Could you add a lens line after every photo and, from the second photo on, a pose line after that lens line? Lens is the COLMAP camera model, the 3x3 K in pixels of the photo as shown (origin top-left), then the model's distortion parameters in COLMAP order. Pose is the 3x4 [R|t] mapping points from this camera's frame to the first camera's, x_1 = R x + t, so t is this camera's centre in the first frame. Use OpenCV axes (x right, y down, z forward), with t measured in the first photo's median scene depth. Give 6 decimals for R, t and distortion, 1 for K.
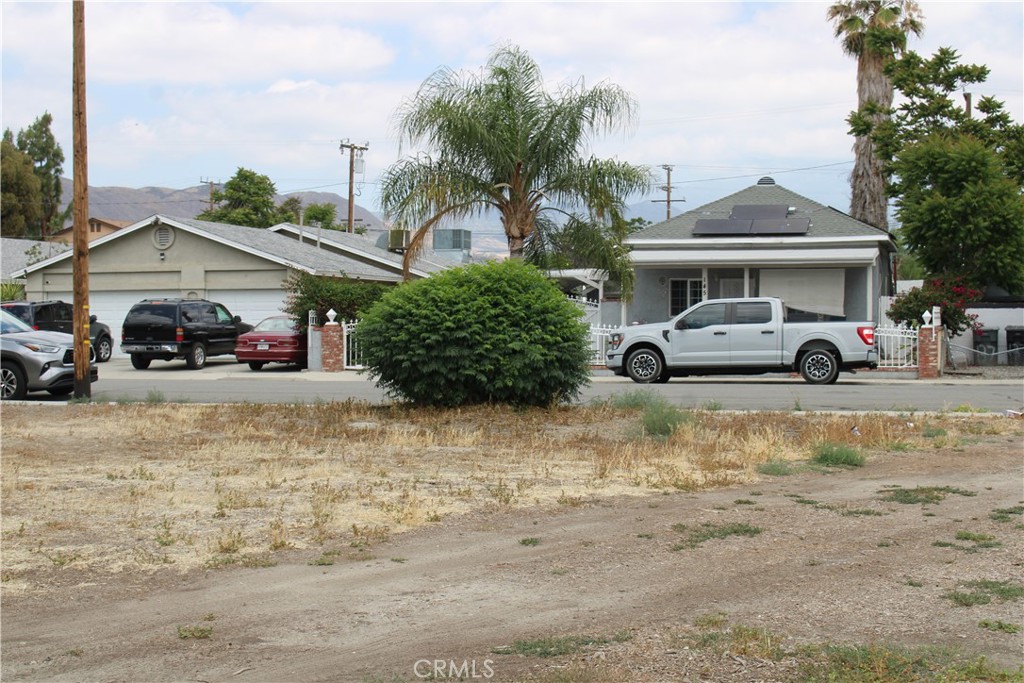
lens RADIAL K [[1580.5, 0, 517.4], [0, 1580.5, 341.8], [0, 0, 1]] dist [-0.007791, 0.000000]
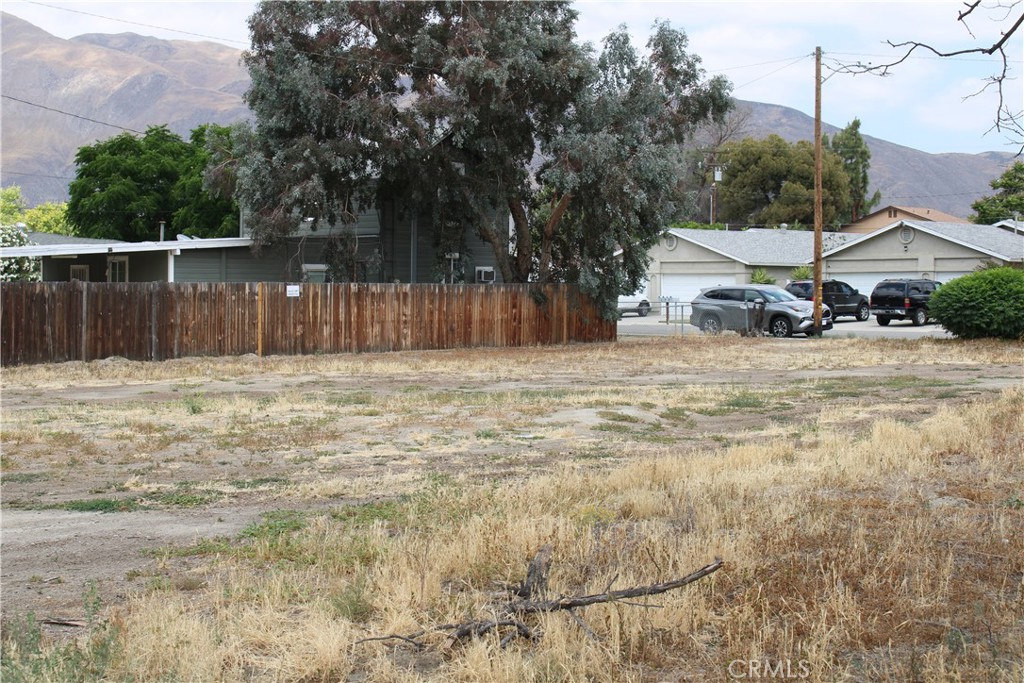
lens RADIAL K [[1580.5, 0, 513.0], [0, 1580.5, 339.5], [0, 0, 1]] dist [-0.007791, 0.000000]
pose [[0.868018, 0.017460, -0.496226, 0.187710], [-0.007948, 0.999742, 0.021274, 0.001155], [0.496470, -0.014522, 0.867933, -0.445050]]
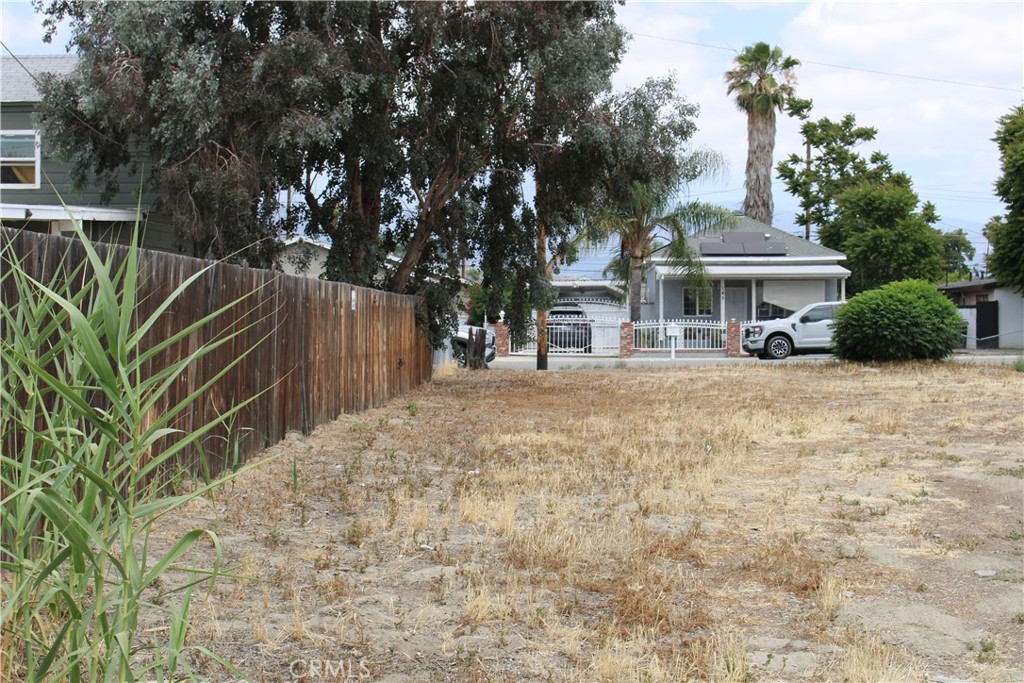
lens RADIAL K [[1580.5, 0, 510.2], [0, 1580.5, 338.2], [0, 0, 1]] dist [-0.007791, 0.000000]
pose [[0.974246, -0.004609, 0.225442, -0.356434], [0.005895, 0.999970, -0.005034, 0.008871], [-0.225412, 0.006233, 0.974244, -0.267939]]
